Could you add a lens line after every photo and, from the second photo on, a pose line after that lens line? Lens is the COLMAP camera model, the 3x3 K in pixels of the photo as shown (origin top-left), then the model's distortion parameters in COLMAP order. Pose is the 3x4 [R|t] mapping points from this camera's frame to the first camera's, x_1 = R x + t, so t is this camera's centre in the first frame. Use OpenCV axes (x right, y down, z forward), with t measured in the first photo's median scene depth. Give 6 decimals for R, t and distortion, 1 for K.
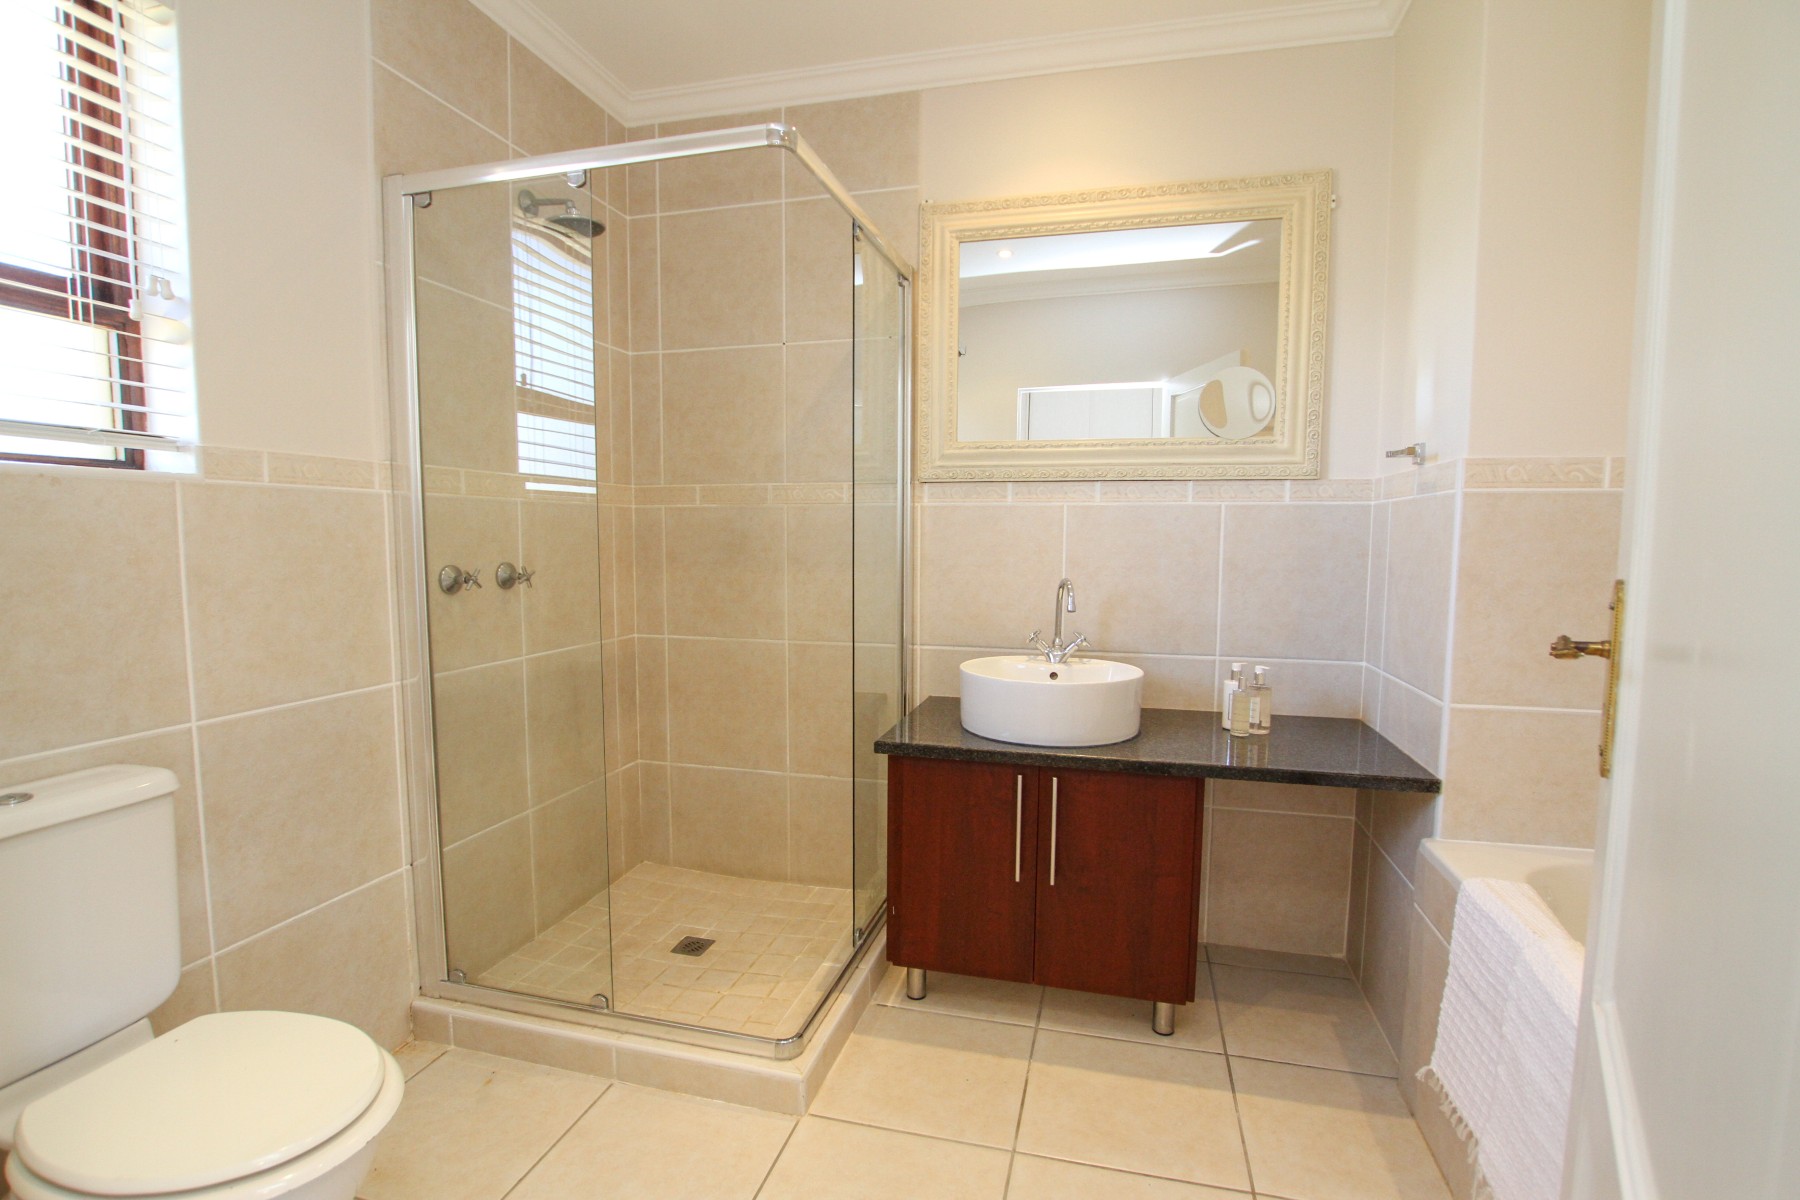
lens RADIAL K [[839.8, 0, 895.5], [0, 839.8, 601.2], [0, 0, 1]] dist [-0.025723, 0.002364]
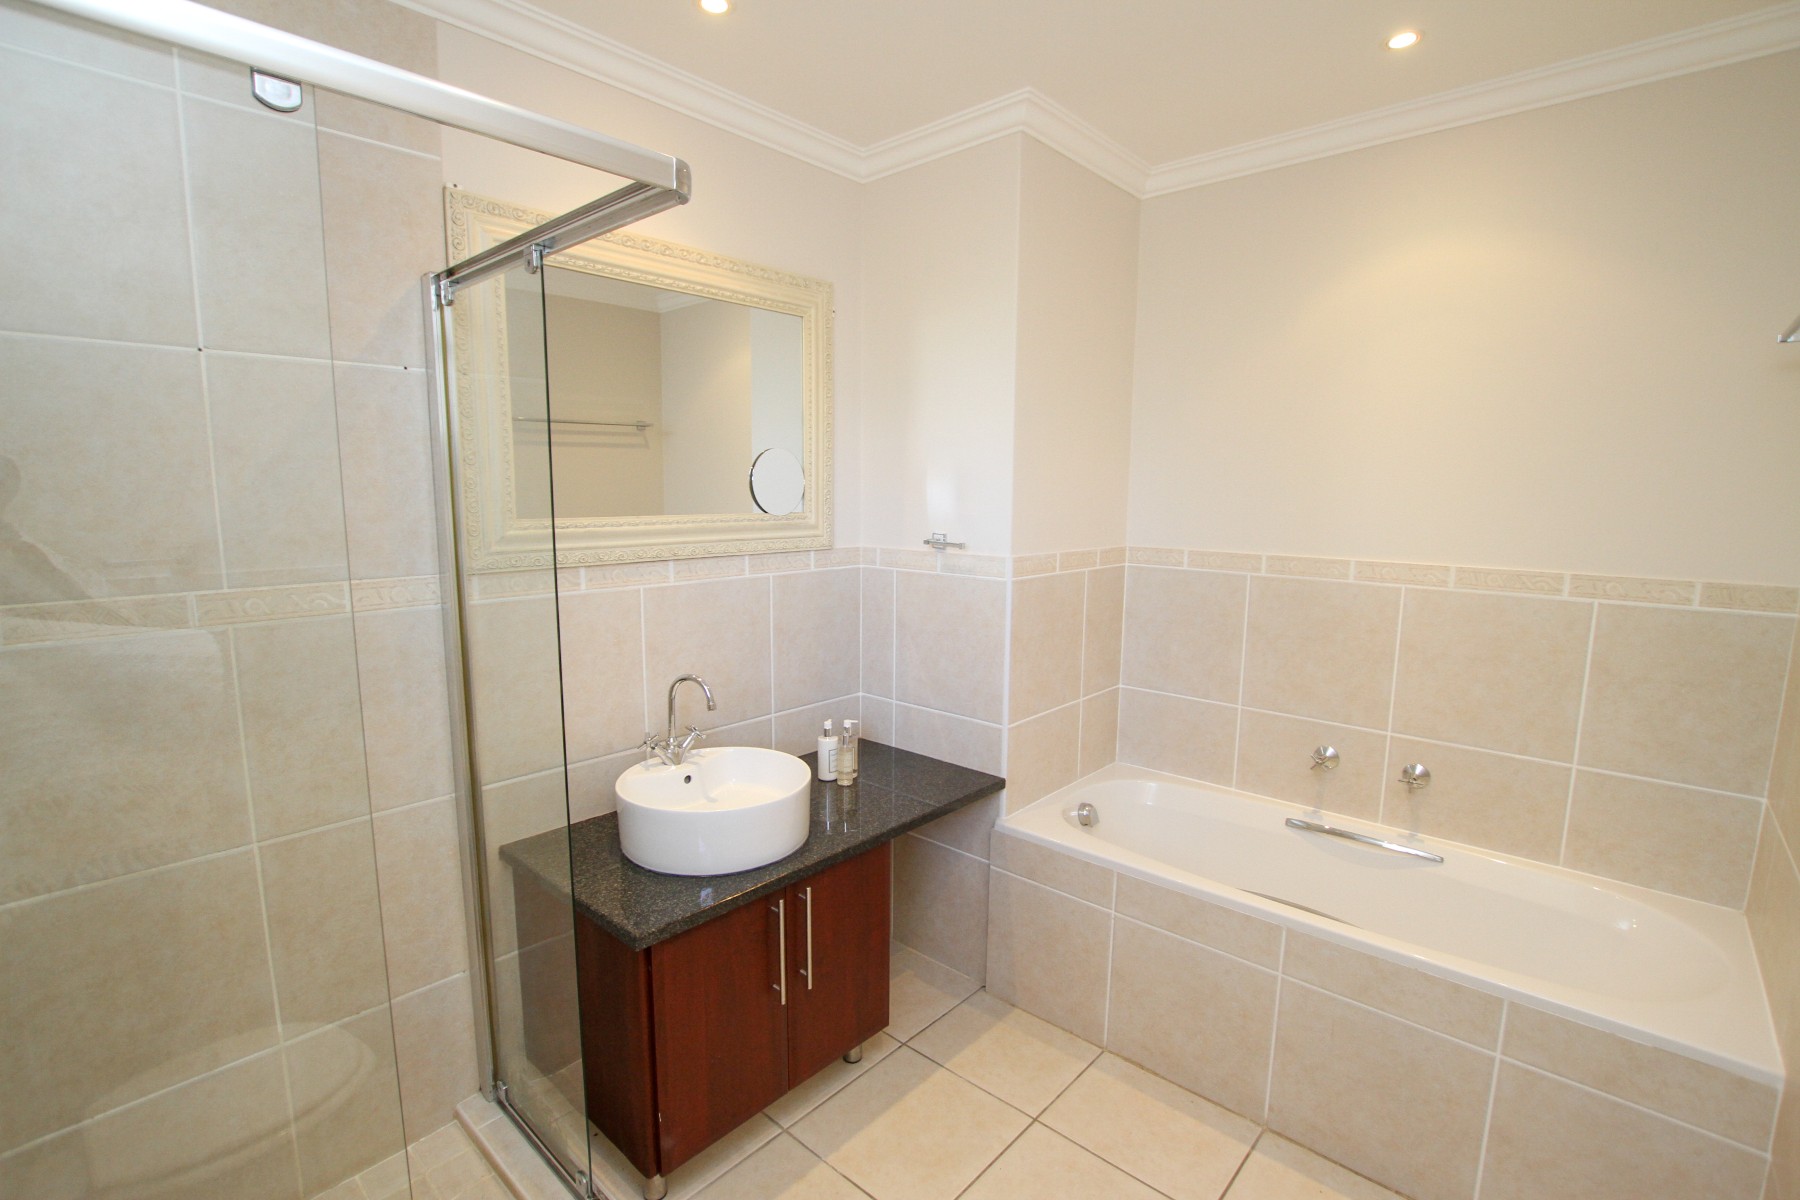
lens RADIAL K [[839.8, 0, 891.1], [0, 839.8, 608.5], [0, 0, 1]] dist [-0.025723, 0.002364]
pose [[0.458931, -0.132965, 0.878466, -0.505037], [0.066702, 0.991104, 0.115167, -0.193106], [-0.885964, 0.005742, 0.463718, 0.373074]]
